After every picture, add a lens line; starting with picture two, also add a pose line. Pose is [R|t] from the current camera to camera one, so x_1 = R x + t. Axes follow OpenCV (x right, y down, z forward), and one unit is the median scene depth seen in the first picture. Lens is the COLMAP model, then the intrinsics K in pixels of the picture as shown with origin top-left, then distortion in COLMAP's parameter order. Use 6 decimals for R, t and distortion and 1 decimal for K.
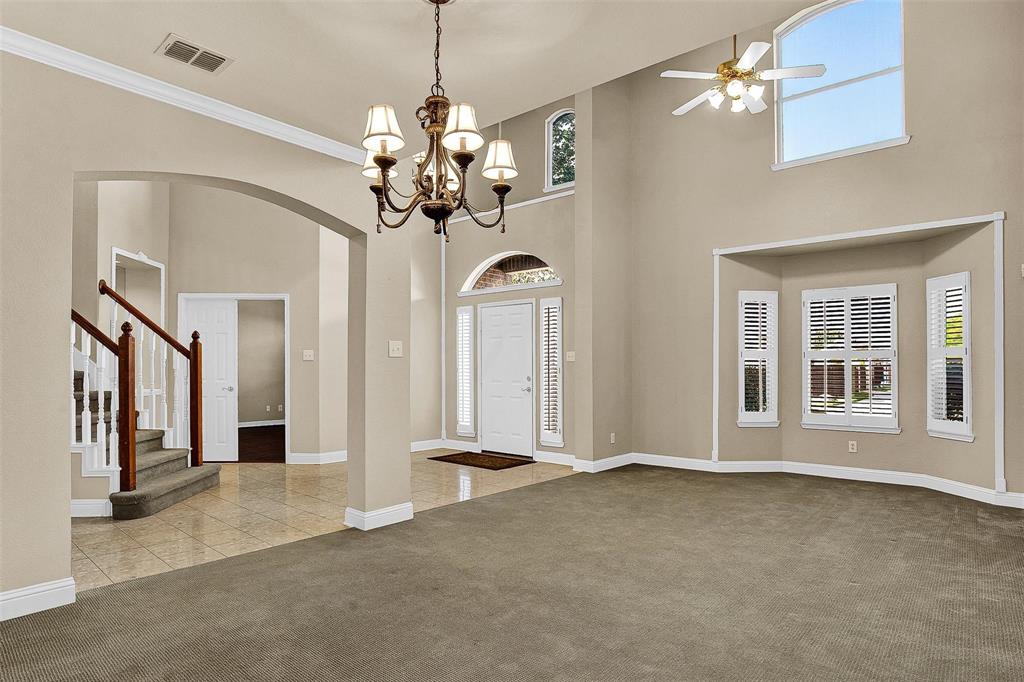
lens RADIAL K [[547.1, 0, 513.9], [0, 547.1, 368.7], [0, 0, 1]] dist [-0.071559, 0.029639]
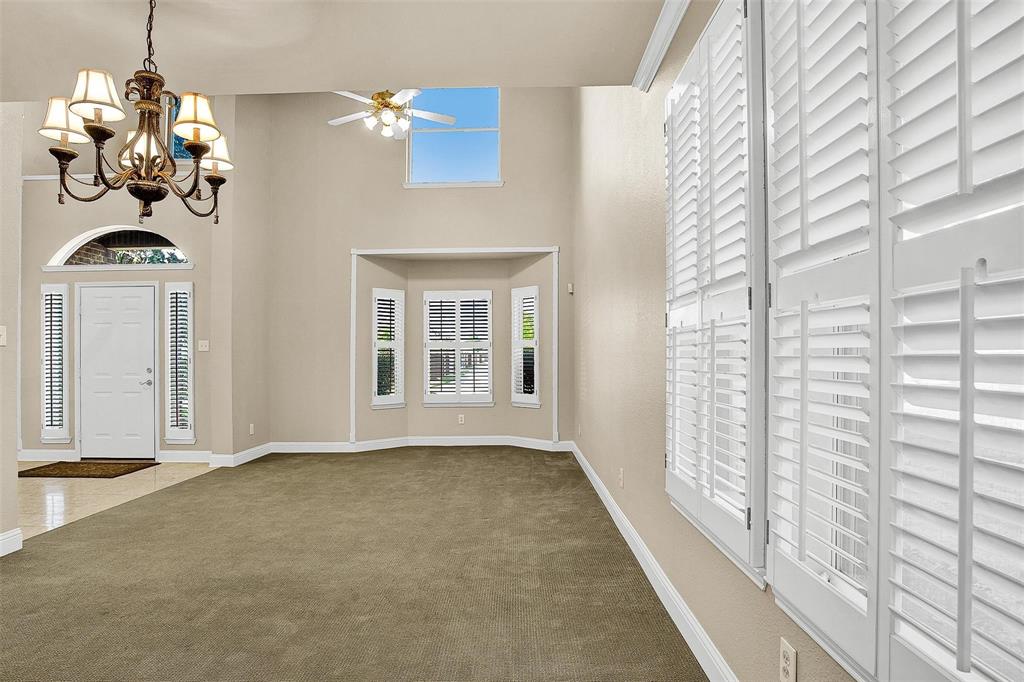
lens RADIAL K [[538.2, 0, 512.0], [0, 538.2, 341.0], [0, 0, 1]] dist [-0.086639, 0.026595]
pose [[0.759584, 0.008520, 0.650354, -0.107148], [0.011523, 0.999581, -0.026553, -0.001122], [-0.650307, 0.027663, 0.759167, -0.036435]]
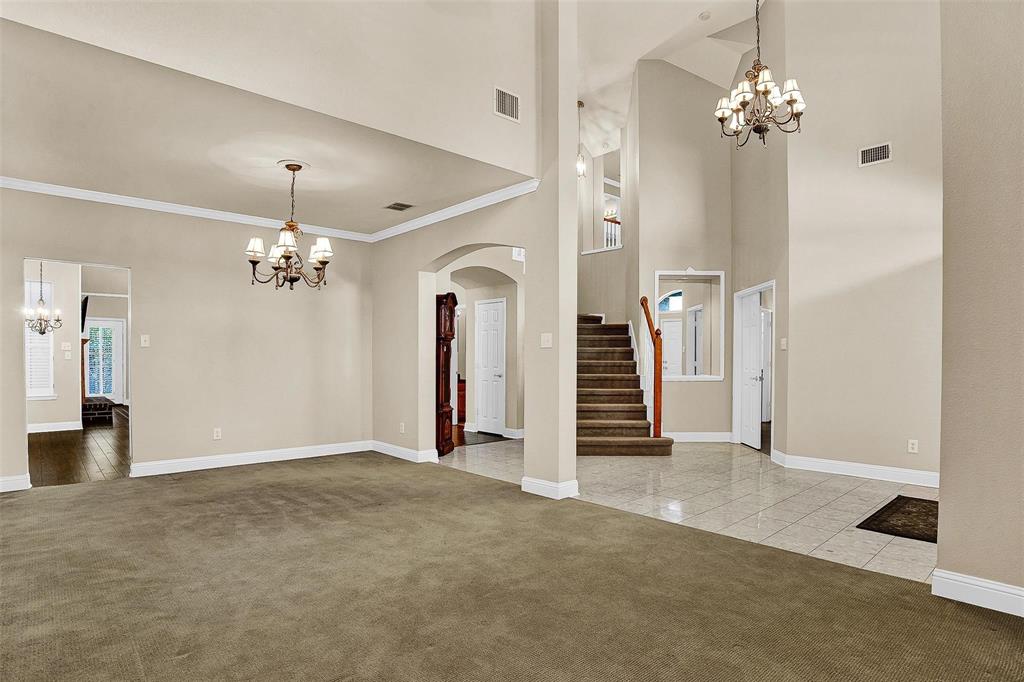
lens RADIAL K [[549.8, 0, 543.4], [0, 549.8, 365.8], [0, 0, 1]] dist [-0.002270, -0.000388]
pose [[-0.091275, 0.005130, -0.995813, 0.766020], [-0.005180, 0.999971, 0.005626, 0.012036], [0.995812, 0.005672, -0.091245, 0.922568]]
